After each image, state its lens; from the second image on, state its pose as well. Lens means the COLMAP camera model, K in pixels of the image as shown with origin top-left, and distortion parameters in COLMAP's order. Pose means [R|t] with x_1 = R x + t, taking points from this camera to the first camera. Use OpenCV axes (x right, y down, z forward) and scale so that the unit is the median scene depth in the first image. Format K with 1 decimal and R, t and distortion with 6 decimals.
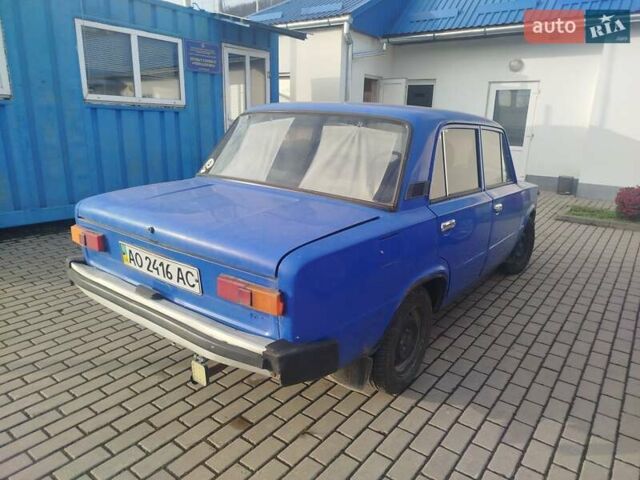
lens RADIAL K [[440.9, 0, 319.7], [0, 440.9, 238.5], [0, 0, 1]] dist [0.008262, 0.006214]
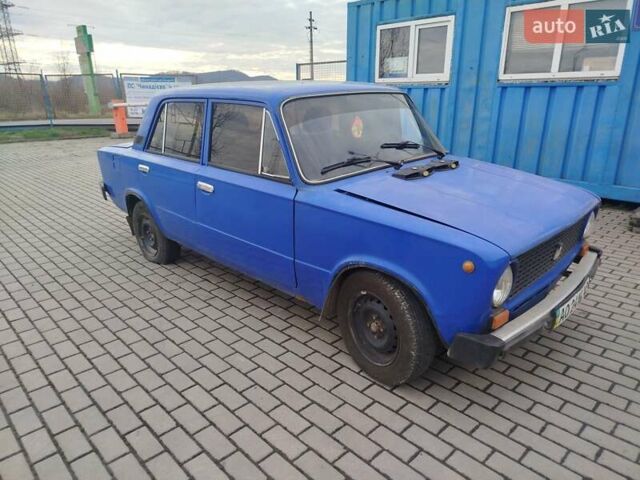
lens RADIAL K [[440.9, 0, 319.1], [0, 440.9, 242.3], [0, 0, 1]] dist [0.008262, 0.006214]
pose [[-0.133029, 0.290441, -0.947601, 1.158803], [-0.256480, 0.913442, 0.315977, -0.277541], [0.957351, 0.285075, -0.047023, 1.169729]]
